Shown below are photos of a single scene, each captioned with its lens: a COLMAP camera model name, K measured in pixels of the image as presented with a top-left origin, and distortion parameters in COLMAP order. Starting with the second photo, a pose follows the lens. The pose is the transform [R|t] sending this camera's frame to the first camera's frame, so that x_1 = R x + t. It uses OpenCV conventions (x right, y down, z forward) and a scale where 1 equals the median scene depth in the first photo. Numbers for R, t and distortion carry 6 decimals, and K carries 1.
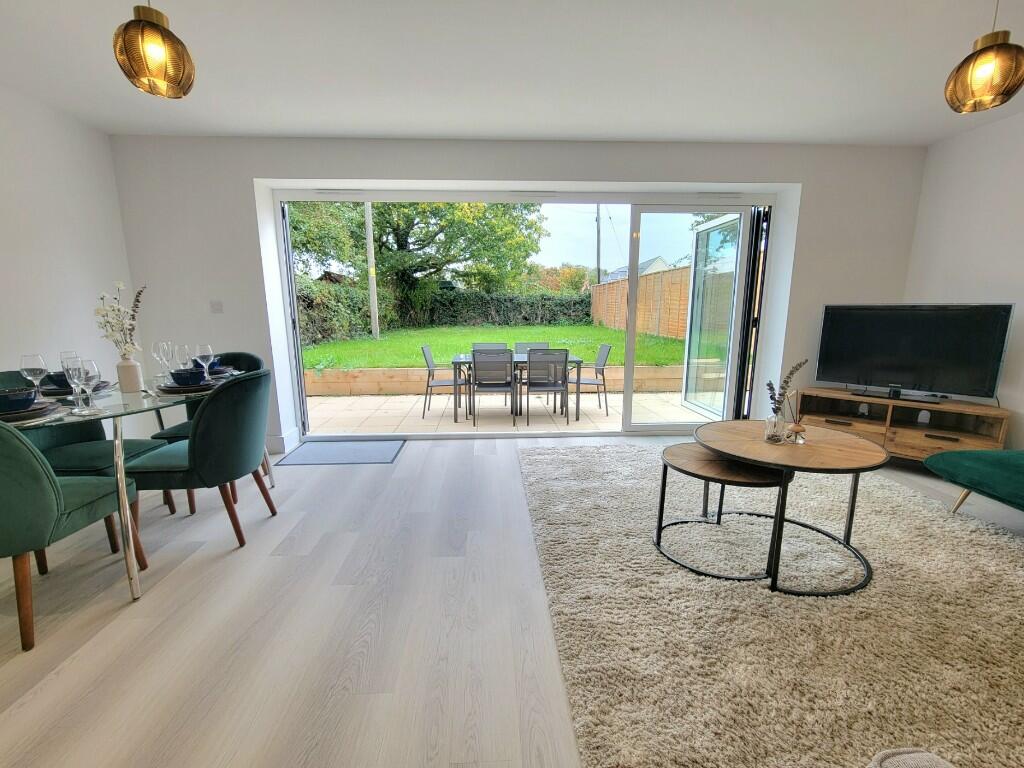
lens RADIAL K [[441.2, 0, 509.0], [0, 441.2, 394.4], [0, 0, 1]] dist [-0.006174, 0.000520]
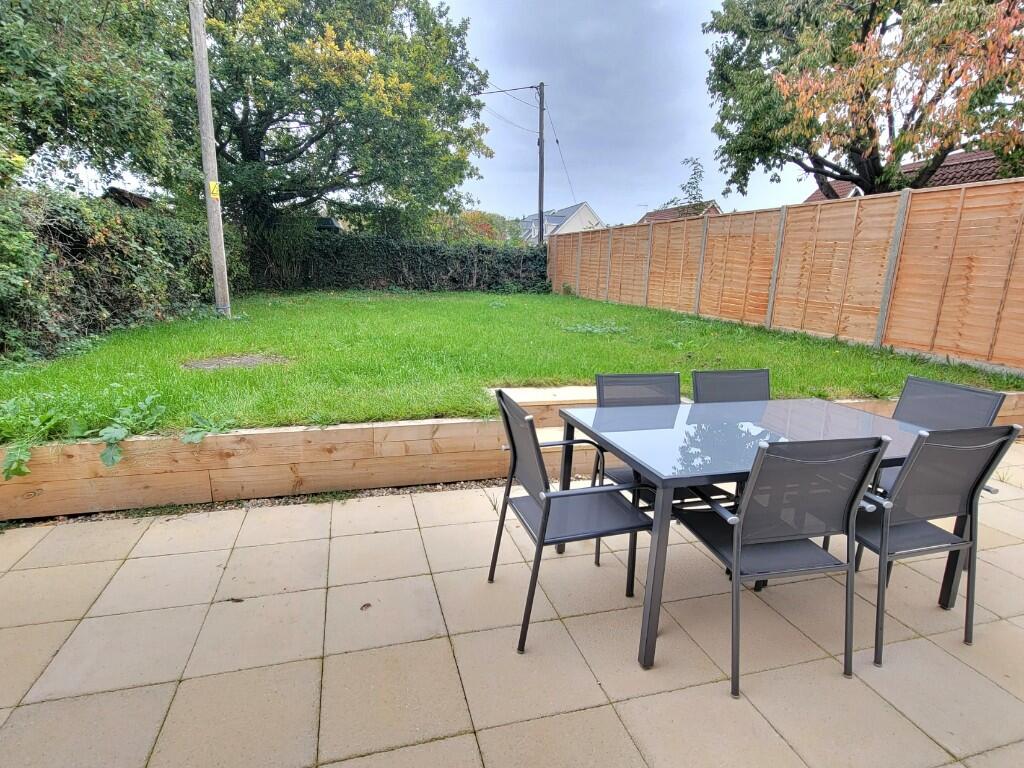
lens RADIAL K [[548.0, 0, 511.6], [0, 548.0, 393.1], [0, 0, 1]] dist [-0.006632, 0.001524]
pose [[0.972857, -0.021633, 0.230395, -0.592715], [0.012241, 0.999038, 0.042120, -0.283251], [-0.231085, -0.038157, 0.972185, 1.356158]]
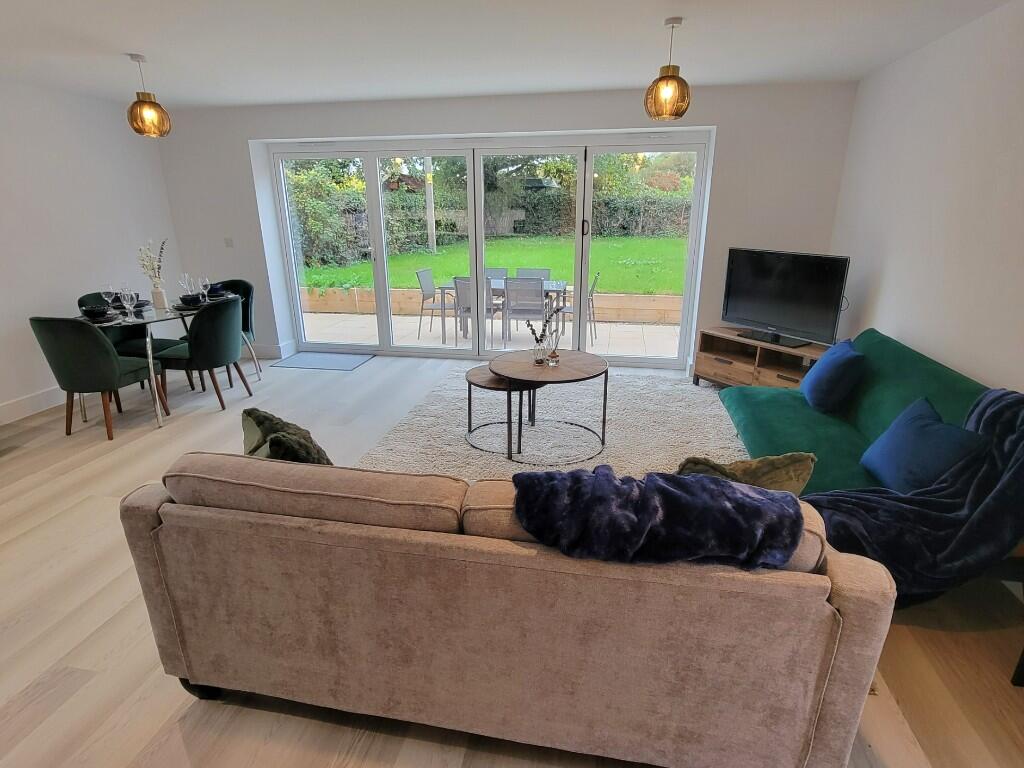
lens RADIAL K [[548.0, 0, 513.3], [0, 548.0, 390.9], [0, 0, 1]] dist [-0.006632, 0.001524]
pose [[0.972178, 0.074835, -0.221969, 0.717270], [-0.044130, 0.989139, 0.140200, -0.037001], [0.230050, -0.126504, 0.964922, -0.555560]]
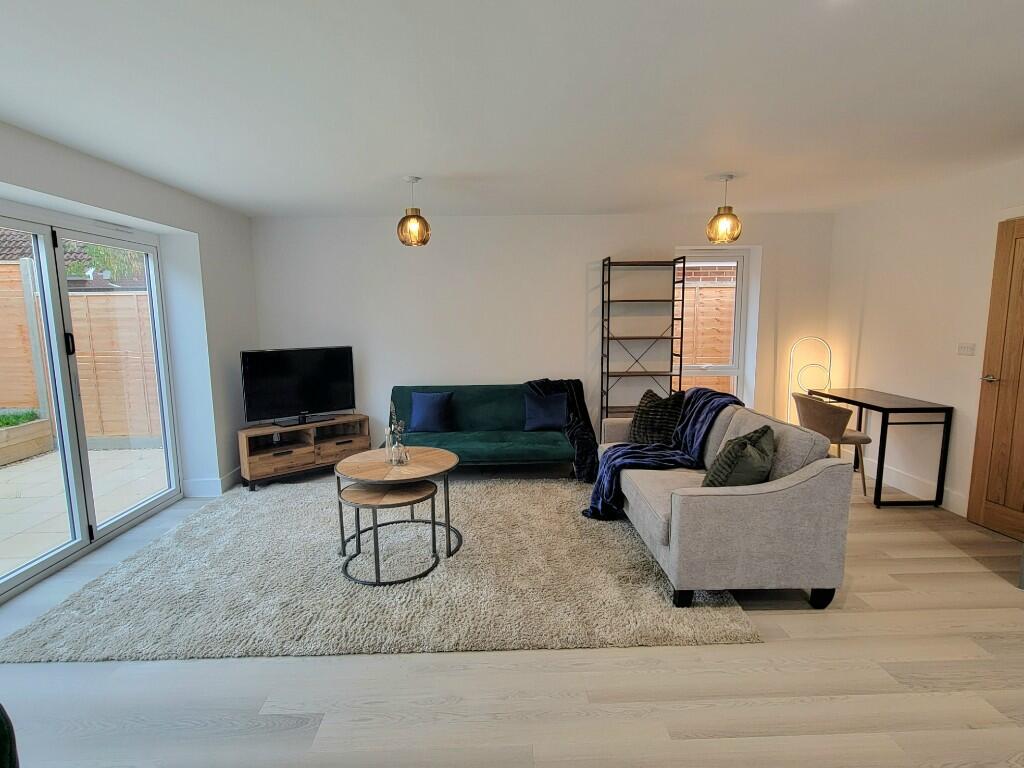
lens RADIAL K [[548.0, 0, 508.1], [0, 548.0, 392.6], [0, 0, 1]] dist [-0.006632, 0.001524]
pose [[0.023481, -0.136474, 0.990365, -0.797528], [0.202572, 0.970738, 0.128966, -0.197789], [-0.978986, 0.197592, 0.050439, 0.430496]]
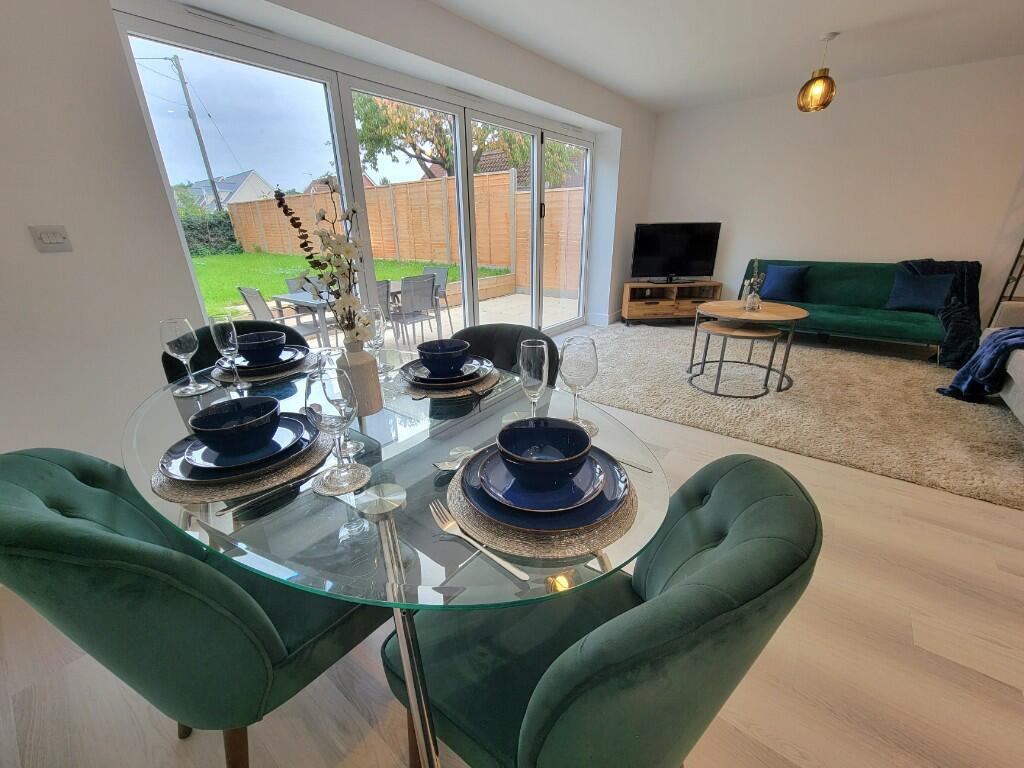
lens RADIAL K [[415.1, 0, 508.3], [0, 415.1, 394.4], [0, 0, 1]] dist [-0.006661, 0.000647]
pose [[0.656737, -0.292134, 0.695237, -0.919268], [0.159098, 0.954841, 0.250931, -0.100516], [-0.737146, -0.054185, 0.673558, 0.477832]]
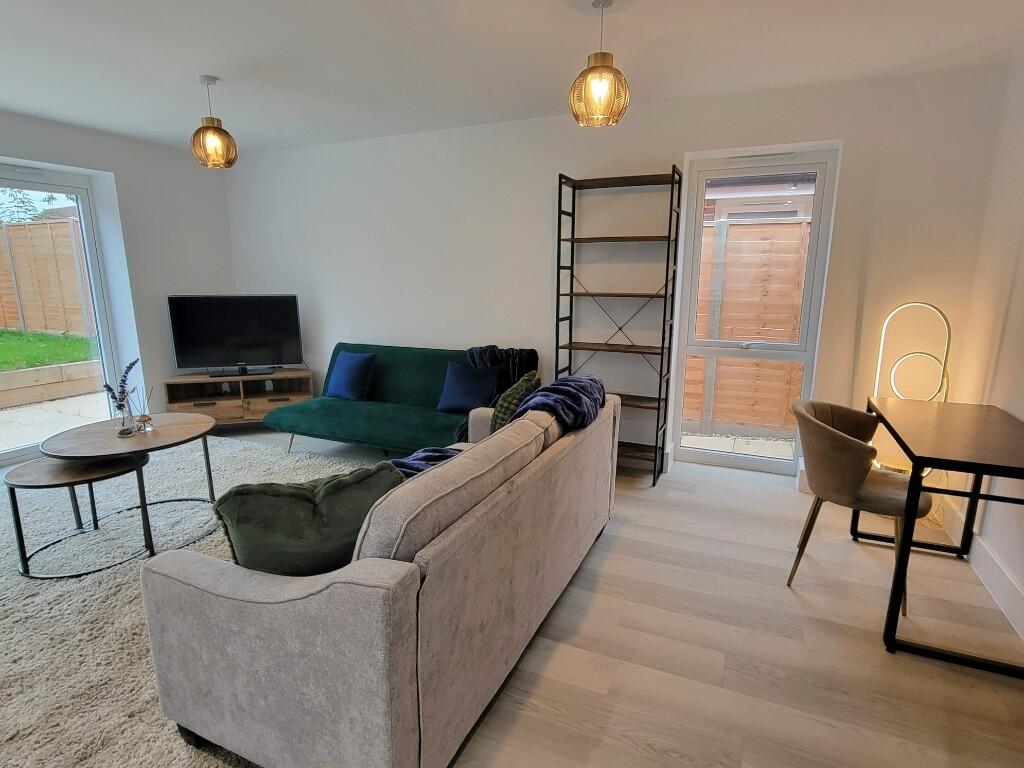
lens RADIAL K [[548.0, 0, 509.0], [0, 548.0, 394.1], [0, 0, 1]] dist [-0.006632, 0.001524]
pose [[0.454546, -0.187827, 0.870695, -0.111001], [0.168068, 0.978041, 0.123243, -0.001105], [-0.874723, 0.090316, 0.476132, -0.402190]]
